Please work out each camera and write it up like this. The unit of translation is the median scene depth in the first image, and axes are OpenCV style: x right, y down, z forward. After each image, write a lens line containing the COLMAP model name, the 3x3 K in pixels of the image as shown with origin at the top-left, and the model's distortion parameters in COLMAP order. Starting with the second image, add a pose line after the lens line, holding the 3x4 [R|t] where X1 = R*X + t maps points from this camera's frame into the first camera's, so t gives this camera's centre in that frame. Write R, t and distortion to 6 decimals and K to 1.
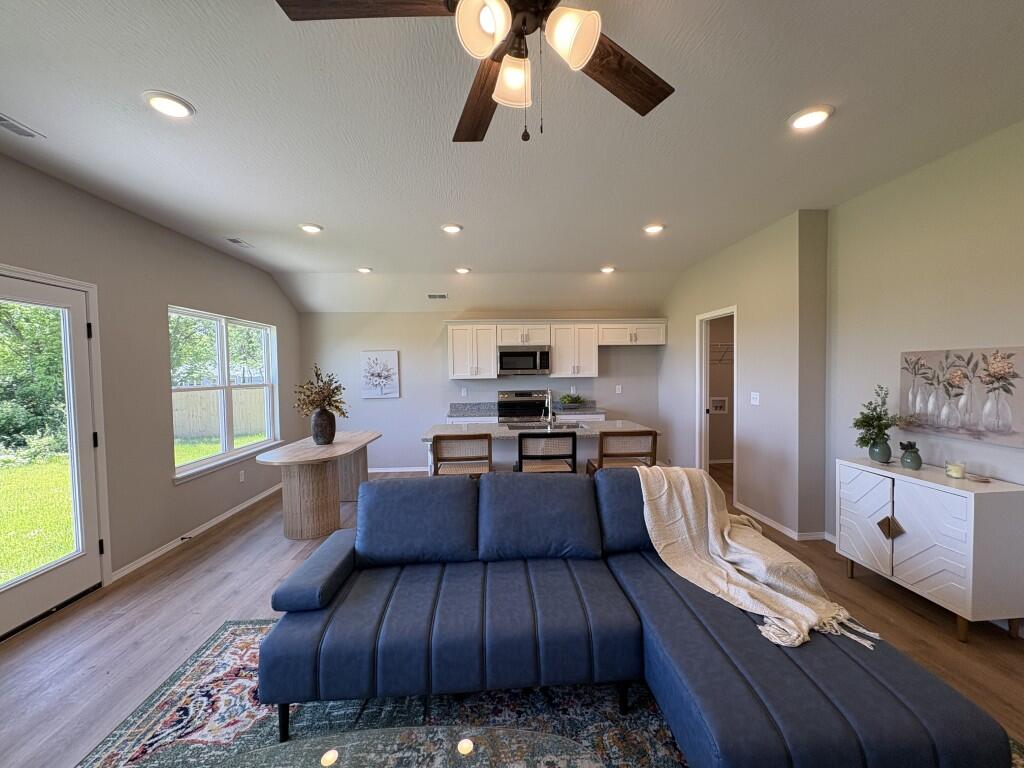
lens RADIAL K [[407.2, 0, 512.0], [0, 407.2, 384.0], [0, 0, 1]] dist [0.000547, 0.000174]
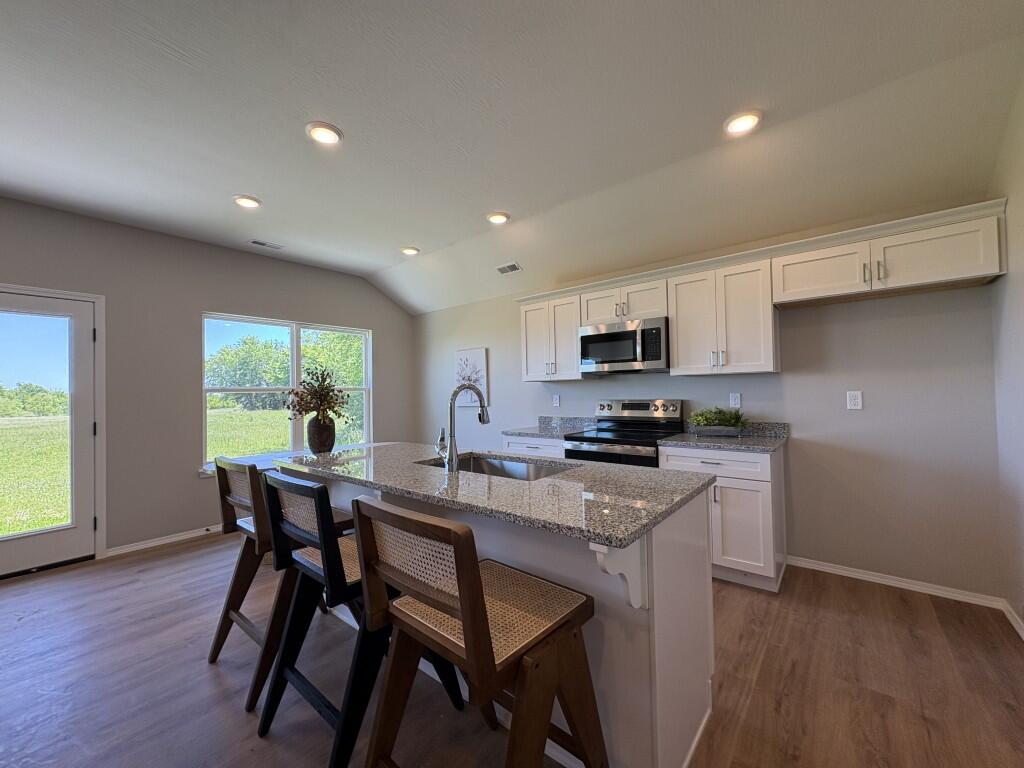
lens RADIAL K [[407.2, 0, 512.0], [0, 407.2, 384.0], [0, 0, 1]] dist [0.000547, 0.000174]
pose [[0.734201, -0.013749, -0.678793, 0.499330], [-0.013159, 0.999319, -0.034475, 0.027086], [0.678804, 0.034244, 0.733520, 0.748886]]
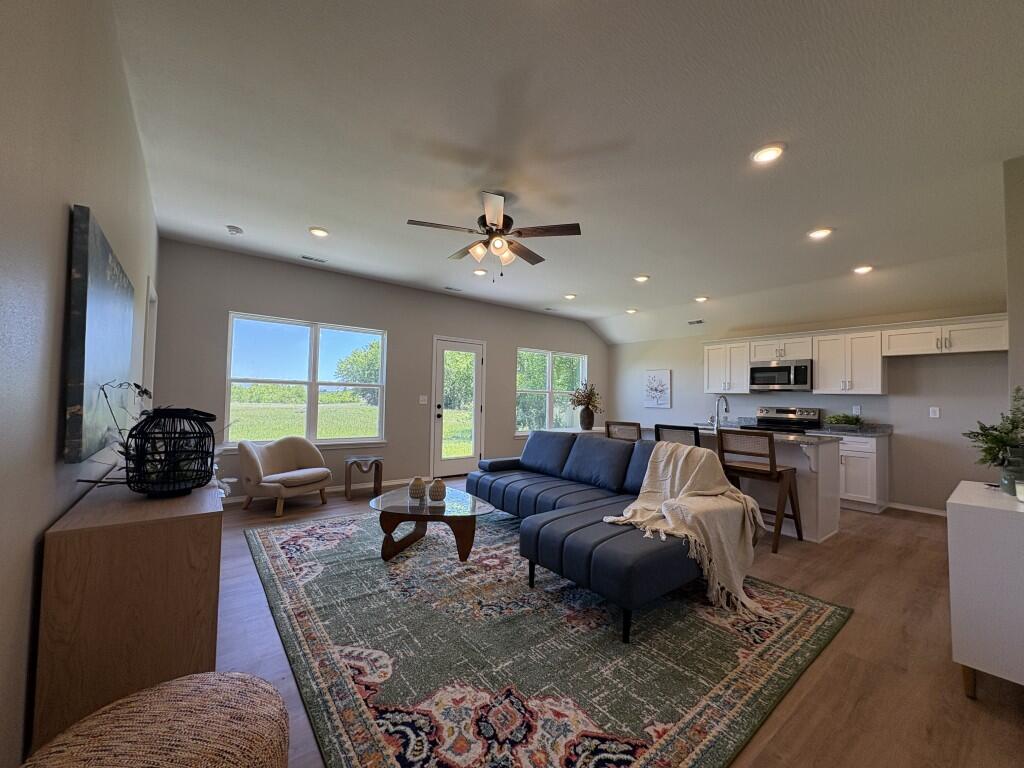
lens RADIAL K [[407.2, 0, 512.0], [0, 407.2, 384.0], [0, 0, 1]] dist [0.000547, 0.000174]
pose [[0.572093, 0.000089, -0.820189, 0.749512], [-0.058517, 0.997456, -0.040709, 0.064104], [0.818099, 0.071284, 0.570643, -0.137994]]
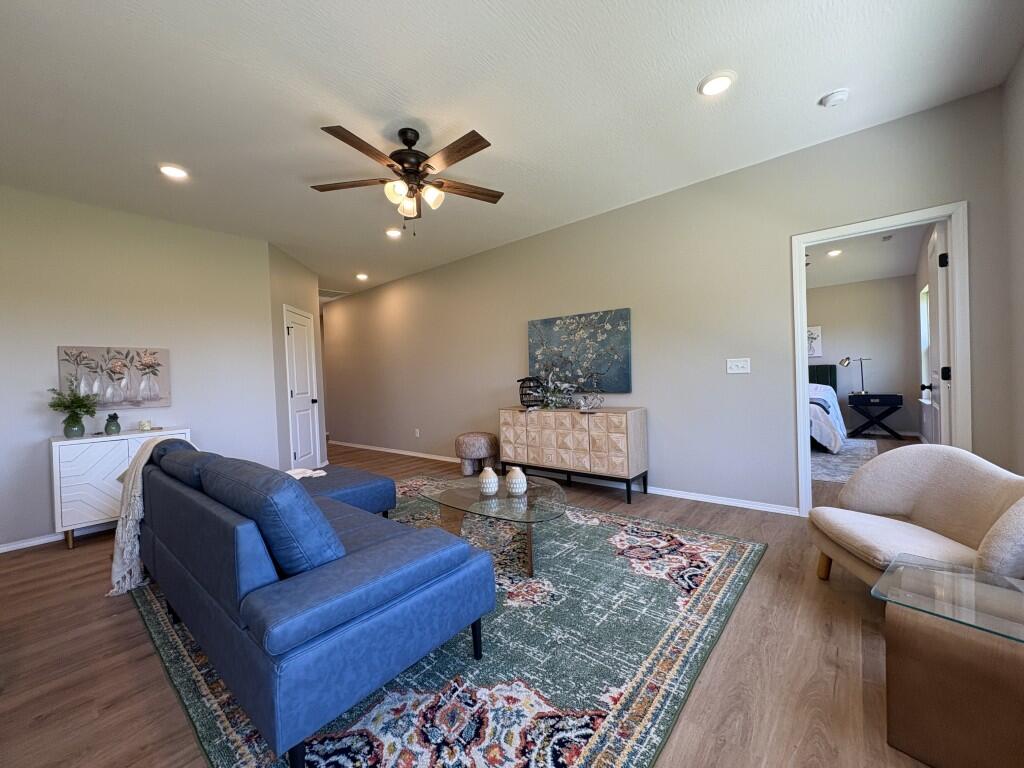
lens RADIAL K [[410.1, 0, 512.0], [0, 410.1, 384.0], [0, 0, 1]] dist [0.001093, 0.000482]
pose [[-0.723904, 0.034426, 0.689041, -0.620341], [0.074487, 0.996816, 0.028453, 0.073256], [-0.685867, 0.071922, -0.724164, 0.749834]]
